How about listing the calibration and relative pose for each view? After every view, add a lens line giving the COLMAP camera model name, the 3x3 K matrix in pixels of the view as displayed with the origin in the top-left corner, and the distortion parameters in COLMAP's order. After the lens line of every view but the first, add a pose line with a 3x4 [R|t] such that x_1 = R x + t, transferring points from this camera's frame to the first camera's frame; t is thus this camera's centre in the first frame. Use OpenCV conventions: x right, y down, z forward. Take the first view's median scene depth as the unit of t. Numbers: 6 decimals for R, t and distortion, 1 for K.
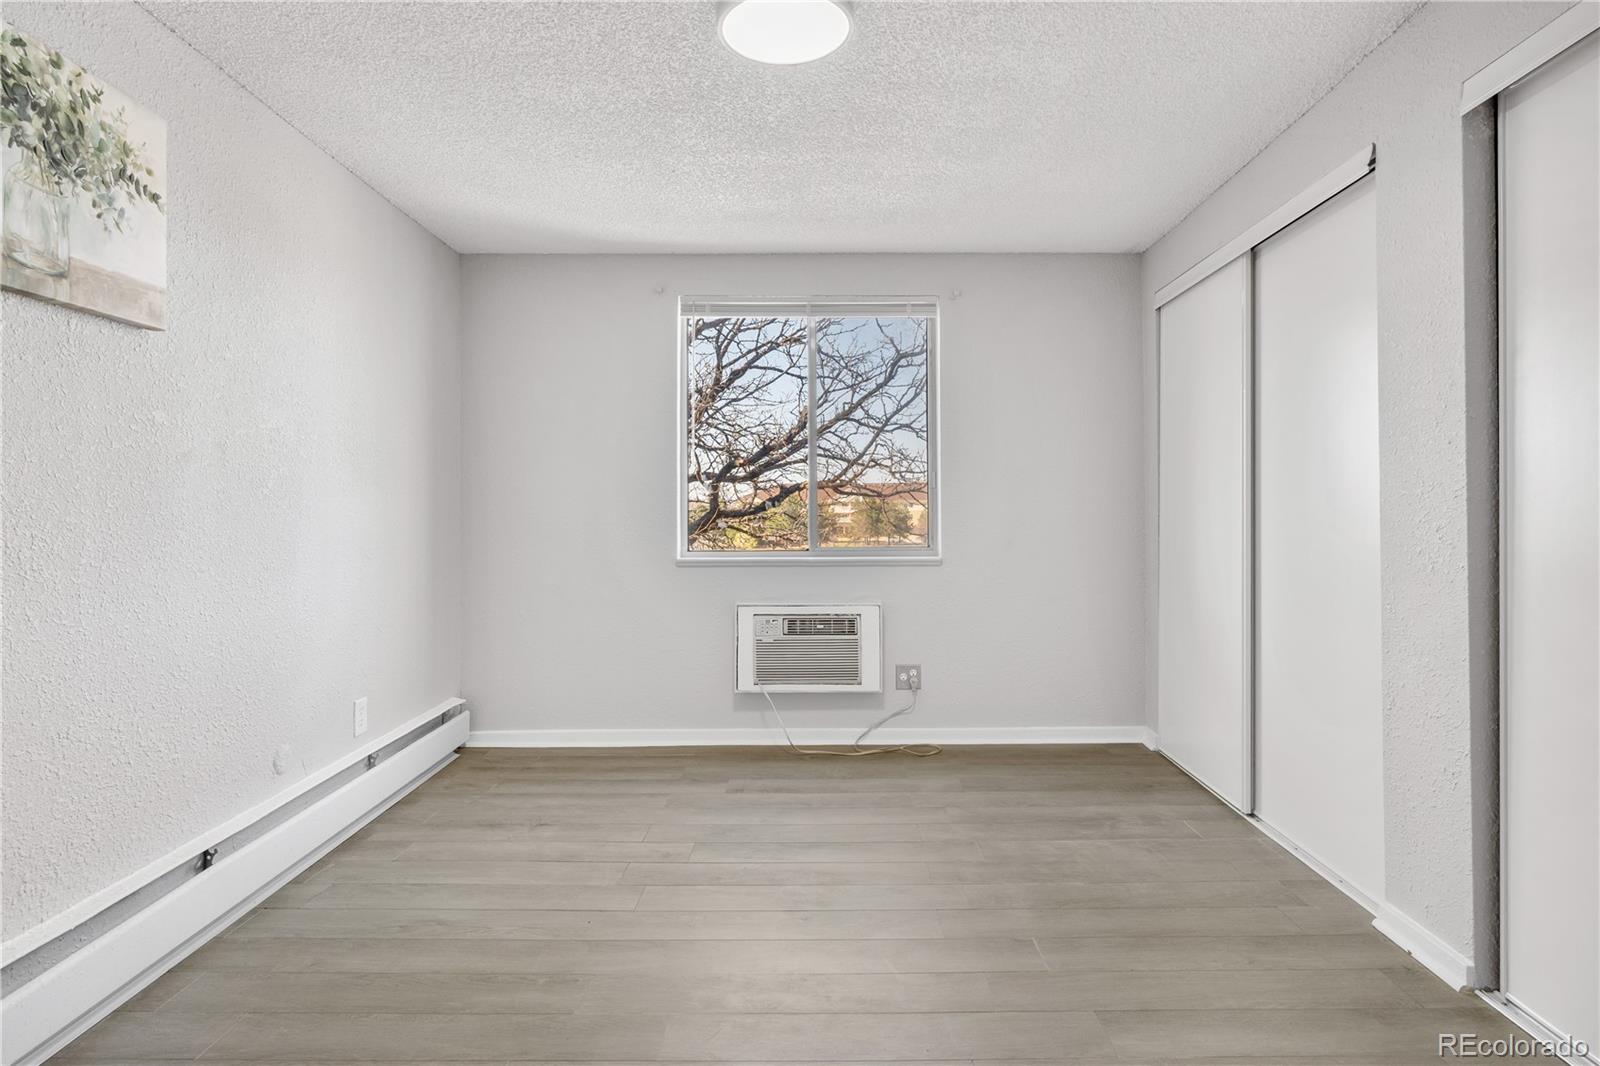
lens RADIAL K [[808.5, 0, 809.5], [0, 808.5, 520.9], [0, 0, 1]] dist [-0.006642, 0.004529]
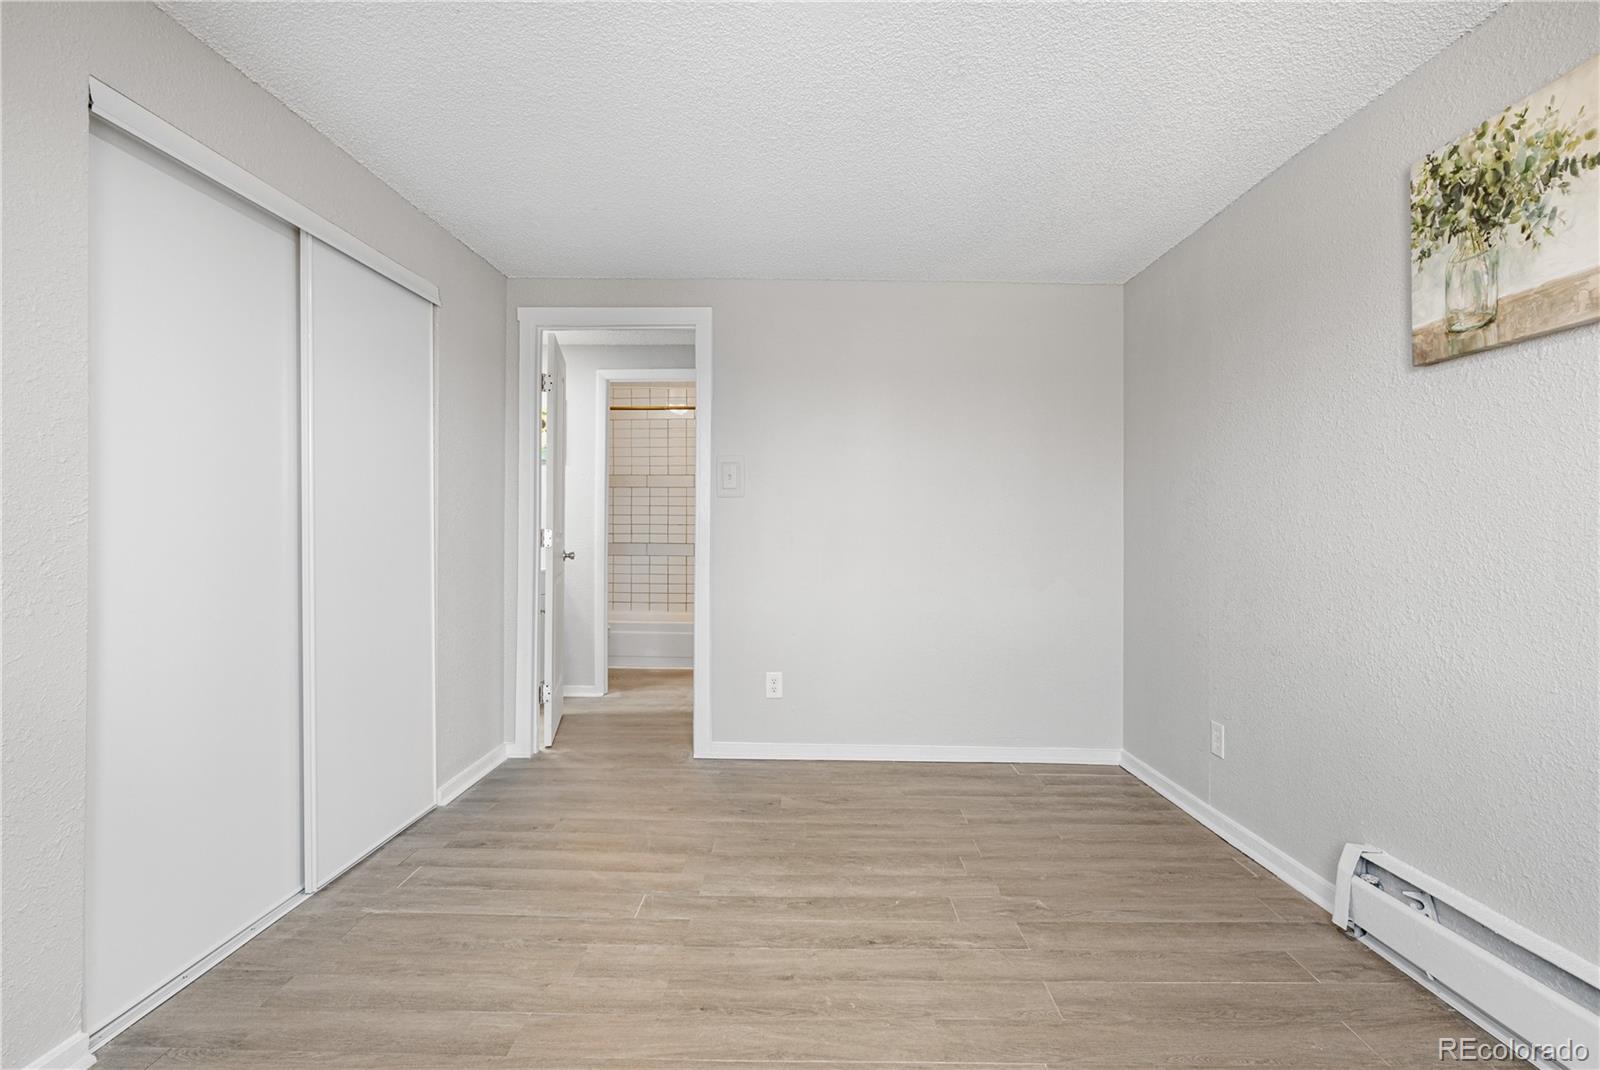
lens RADIAL K [[808.5, 0, 788.8], [0, 808.5, 526.2], [0, 0, 1]] dist [-0.006642, 0.004529]
pose [[-0.999955, 0.000223, 0.009459, 0.004755], [0.000323, 0.999944, 0.010539, -0.040327], [-0.009456, 0.010541, -0.999900, 2.052257]]
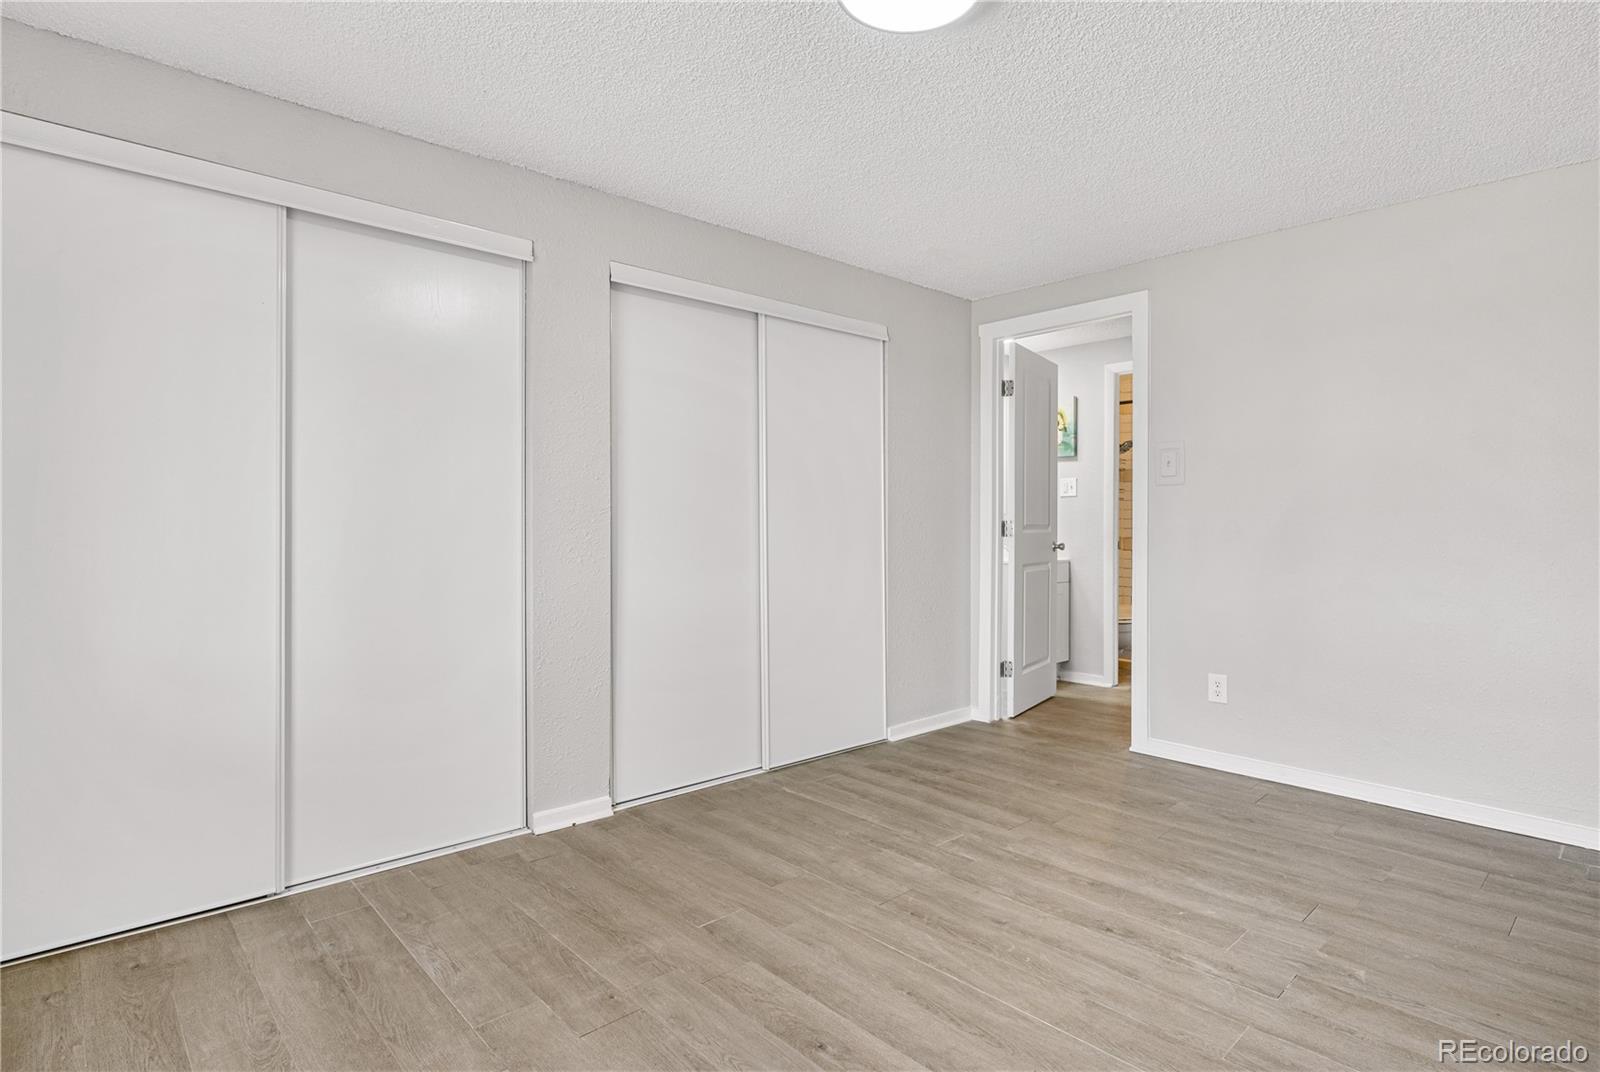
lens RADIAL K [[808.5, 0, 804.4], [0, 808.5, 538.8], [0, 0, 1]] dist [-0.006642, 0.004529]
pose [[-0.690336, -0.007609, 0.723449, -0.702395], [0.010261, 0.999741, 0.020306, -0.008547], [-0.723416, 0.021441, -0.690079, 1.980267]]
